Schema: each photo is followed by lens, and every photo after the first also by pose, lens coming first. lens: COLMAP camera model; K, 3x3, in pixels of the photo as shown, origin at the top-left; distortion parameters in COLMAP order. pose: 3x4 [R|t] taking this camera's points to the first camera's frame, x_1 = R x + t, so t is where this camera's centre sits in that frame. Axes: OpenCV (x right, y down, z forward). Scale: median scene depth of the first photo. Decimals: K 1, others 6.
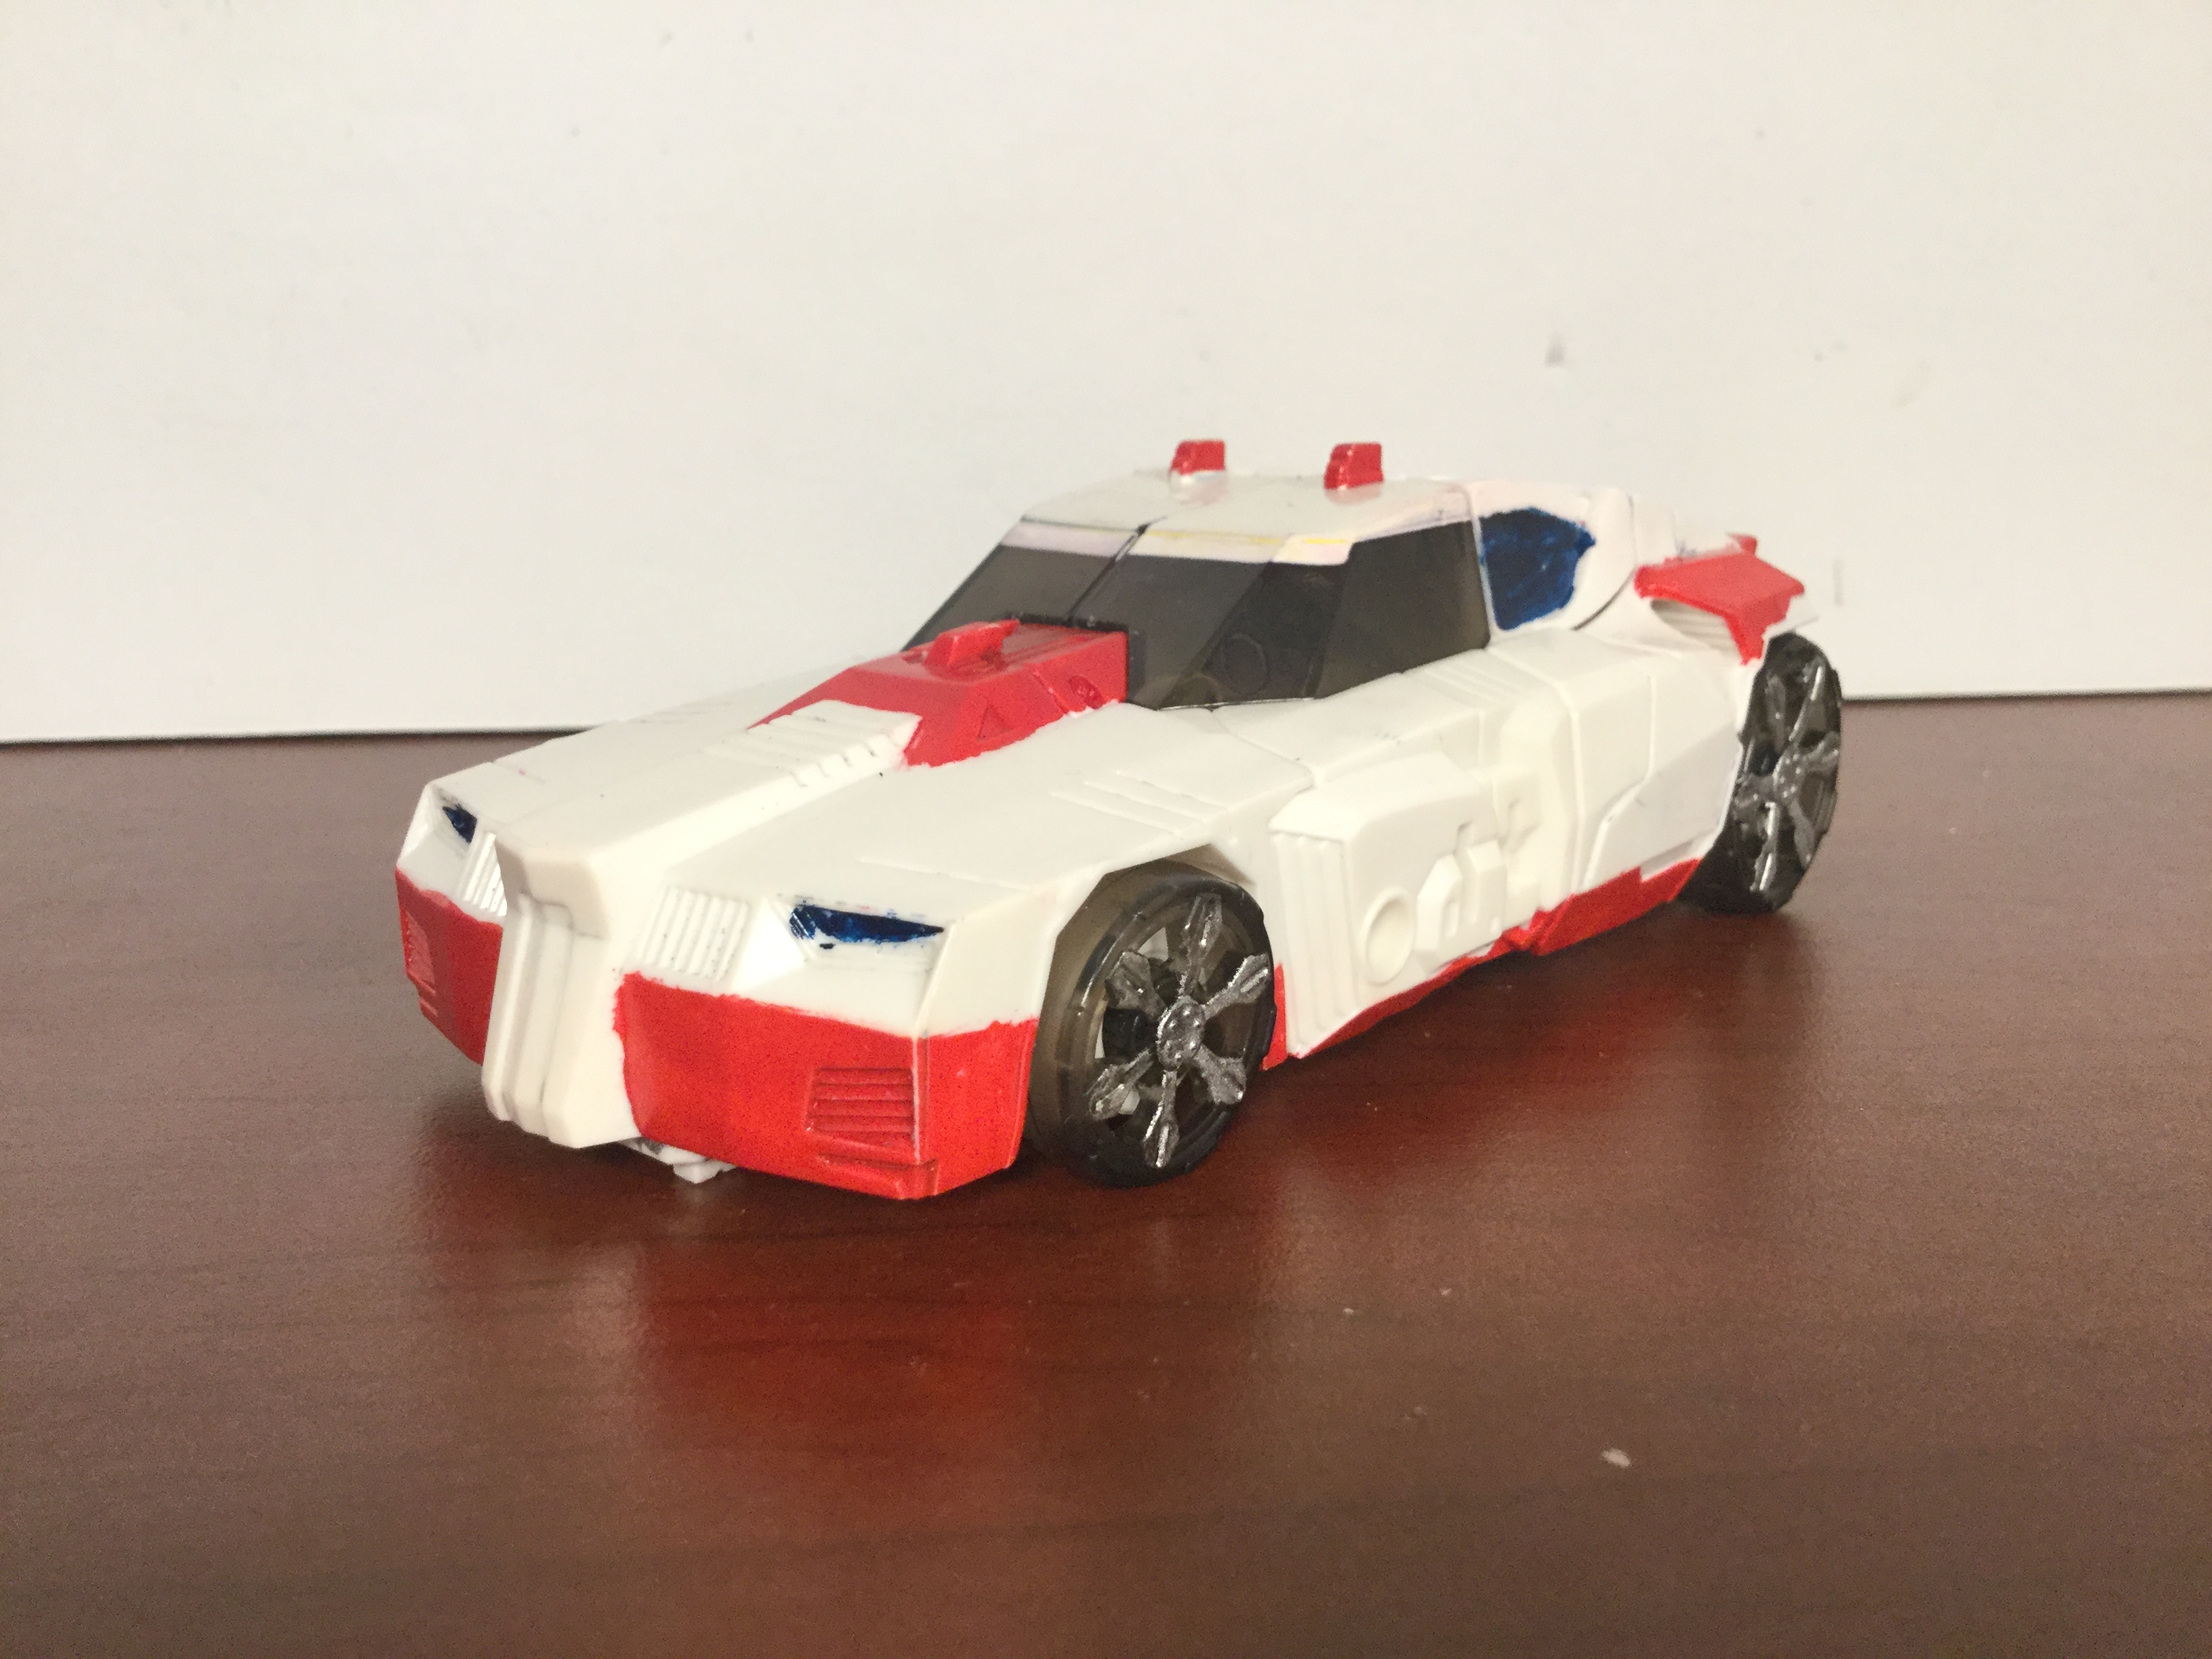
lens RADIAL K [[2029.5, 0, 1116.0], [0, 2029.5, 860.5], [0, 0, 1]] dist [0.136541, -0.322663]
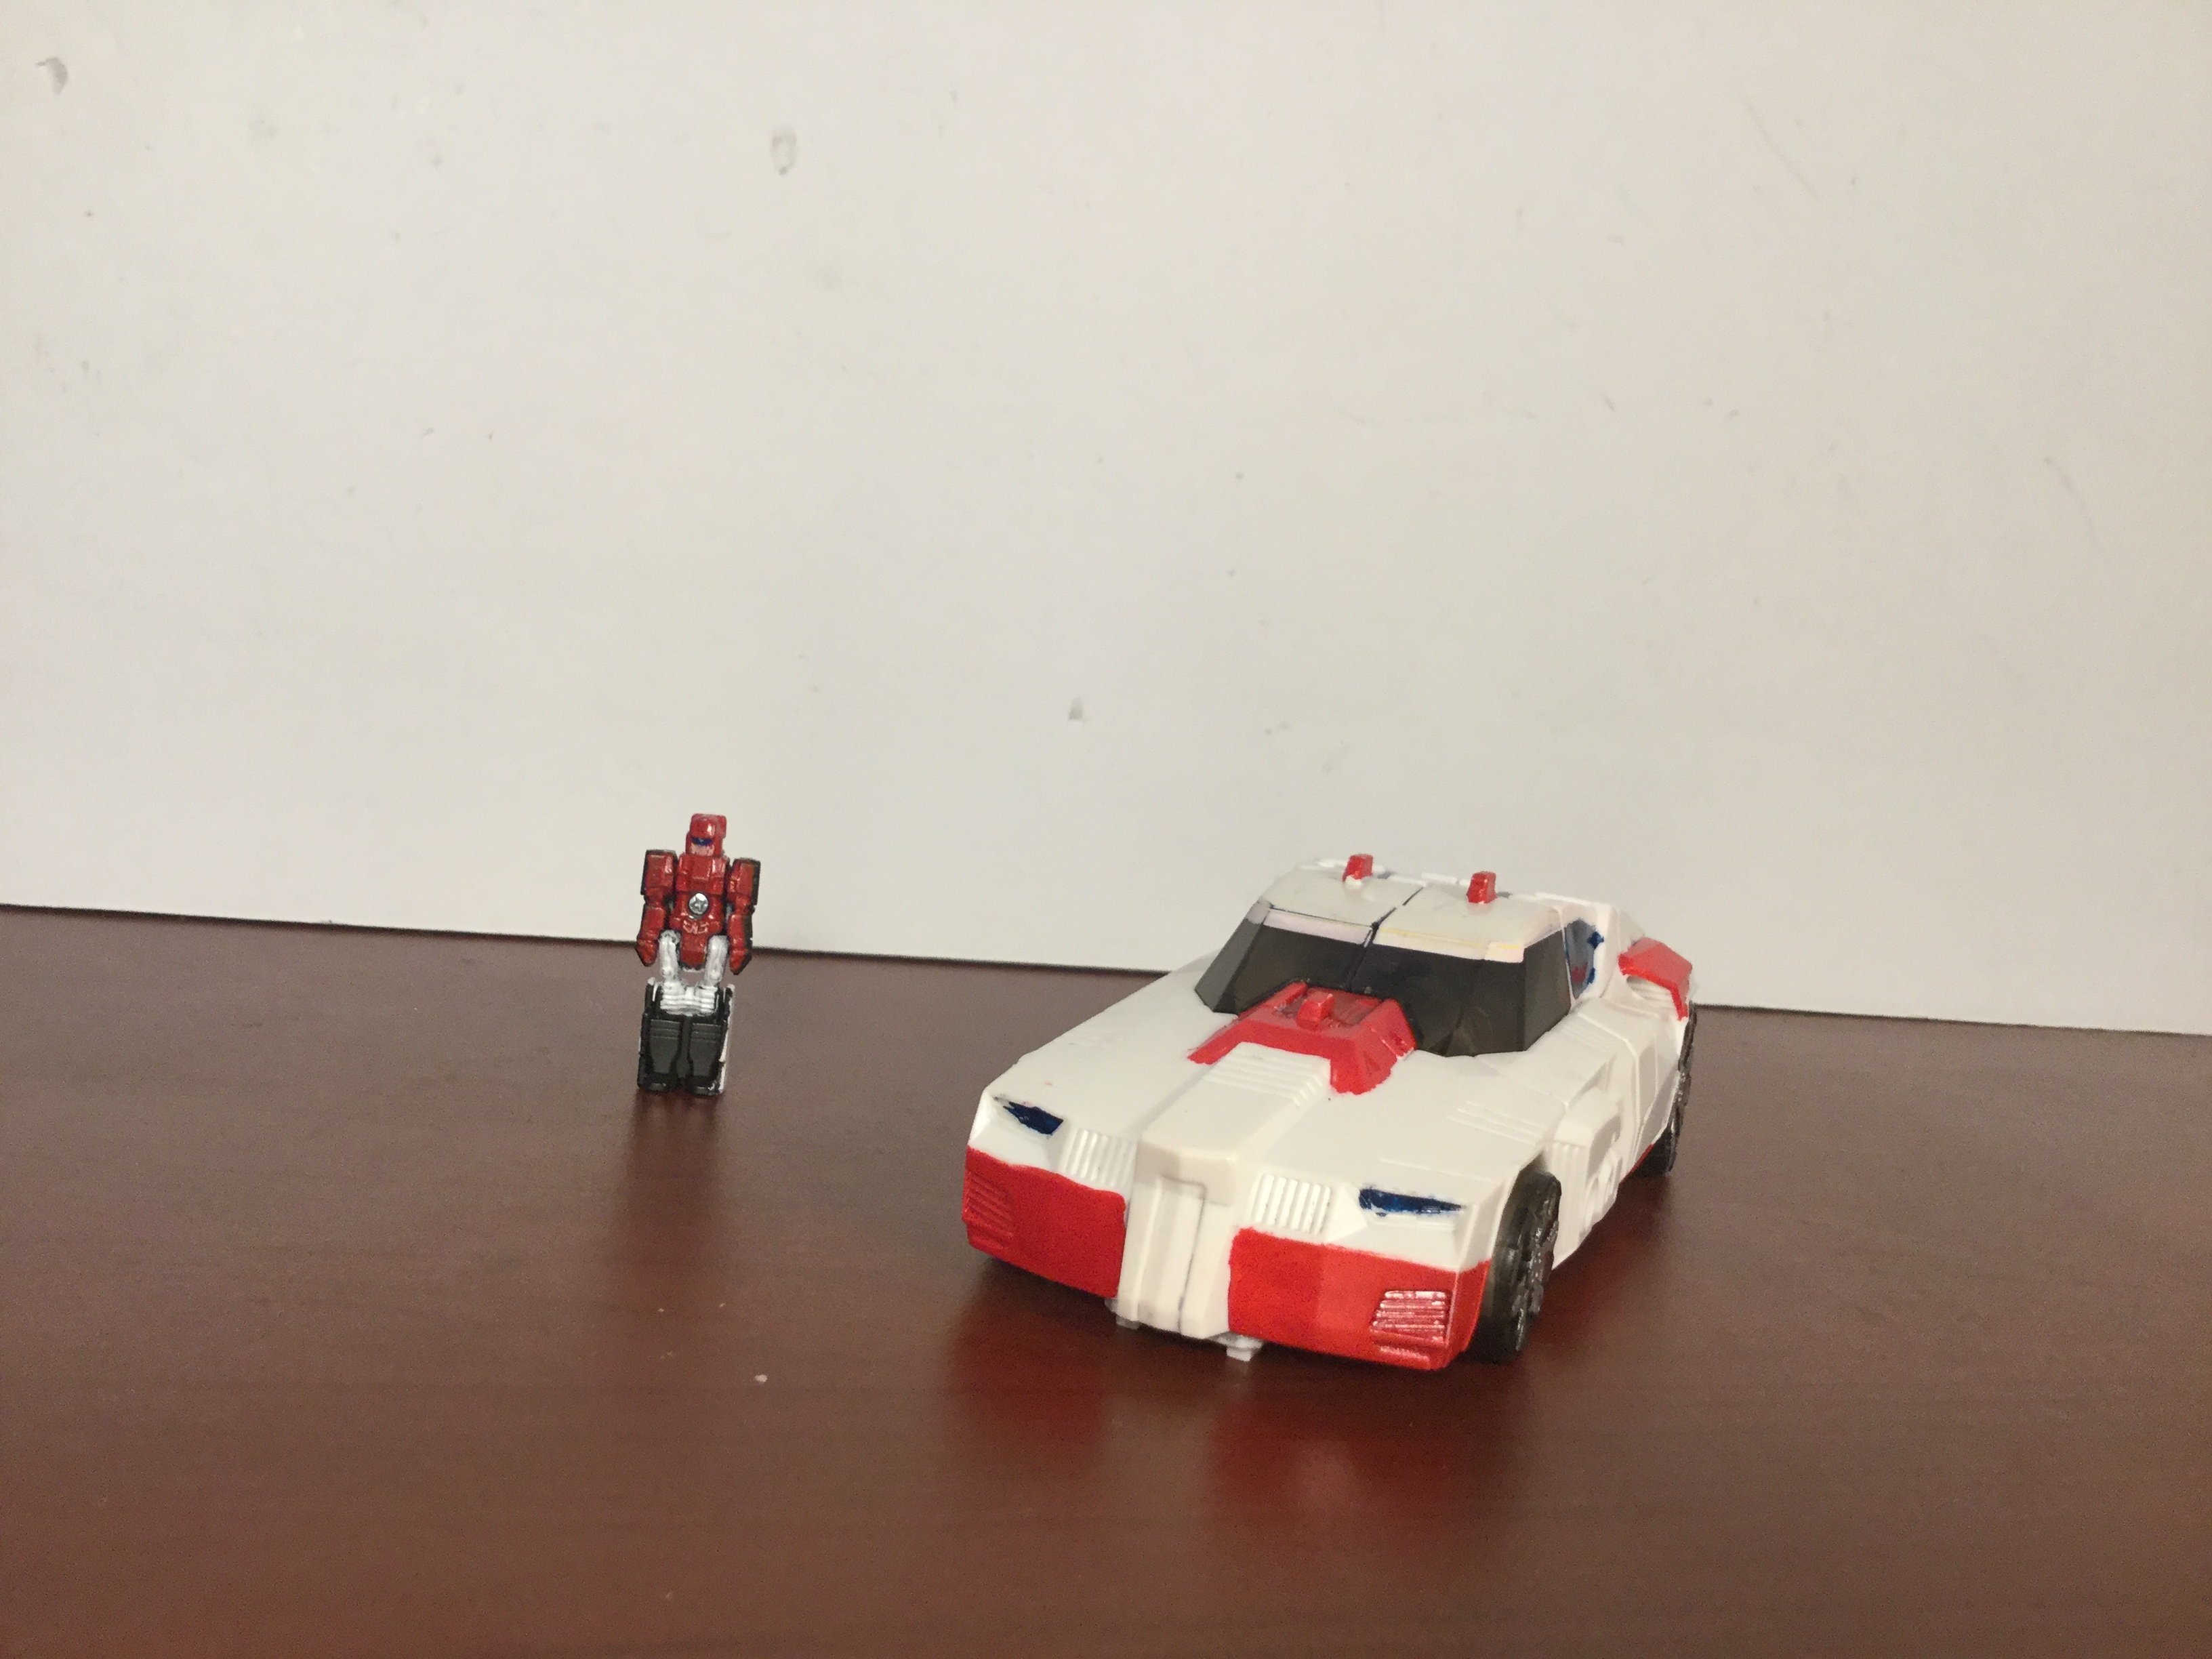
lens RADIAL K [[2029.5, 0, 1116.0], [0, 2029.5, 860.5], [0, 0, 1]] dist [0.136541, -0.322663]
pose [[0.954651, 0.057466, 0.292127, -0.803561], [-0.030244, 0.994838, -0.096866, -0.073609], [-0.296186, 0.083638, 0.951461, -0.523890]]
